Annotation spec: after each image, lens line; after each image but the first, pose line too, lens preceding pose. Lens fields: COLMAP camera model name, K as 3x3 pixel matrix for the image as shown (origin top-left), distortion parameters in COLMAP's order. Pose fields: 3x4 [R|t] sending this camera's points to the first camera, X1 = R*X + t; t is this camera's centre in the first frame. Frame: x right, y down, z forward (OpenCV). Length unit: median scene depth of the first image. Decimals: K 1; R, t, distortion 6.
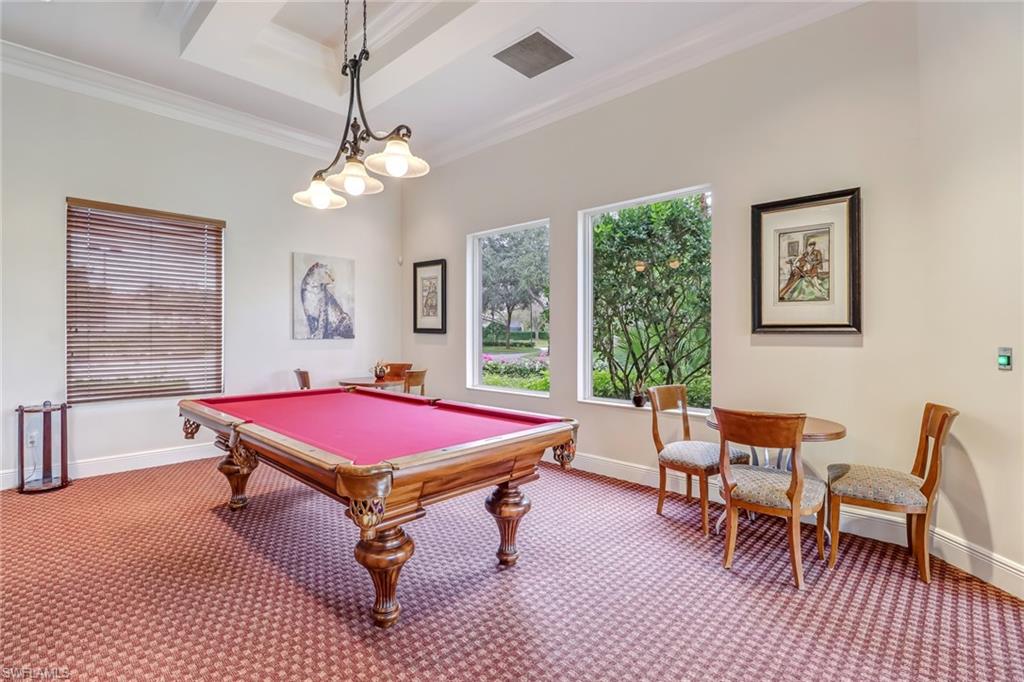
lens RADIAL K [[478.8, 0, 507.5], [0, 478.8, 333.6], [0, 0, 1]] dist [-0.000017, 0.000333]
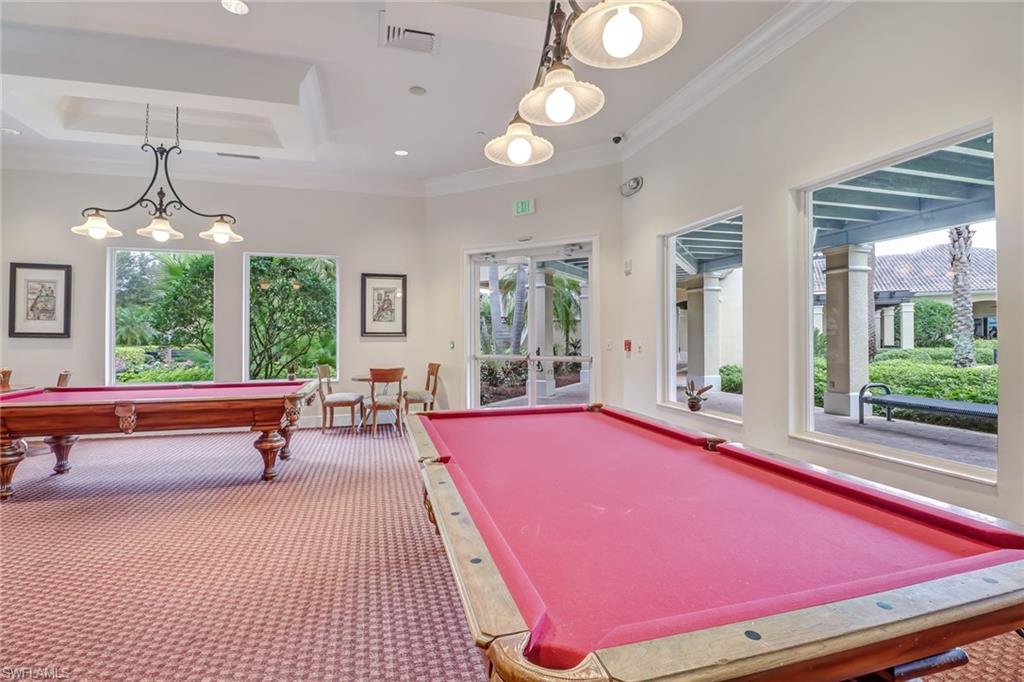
lens RADIAL K [[478.8, 0, 511.6], [0, 478.8, 335.5], [0, 0, 1]] dist [-0.000017, 0.000333]
pose [[0.493521, -0.003863, 0.869725, -0.941388], [0.003082, 0.999992, 0.002693, -0.008845], [-0.869728, 0.001352, 0.493529, -0.547766]]
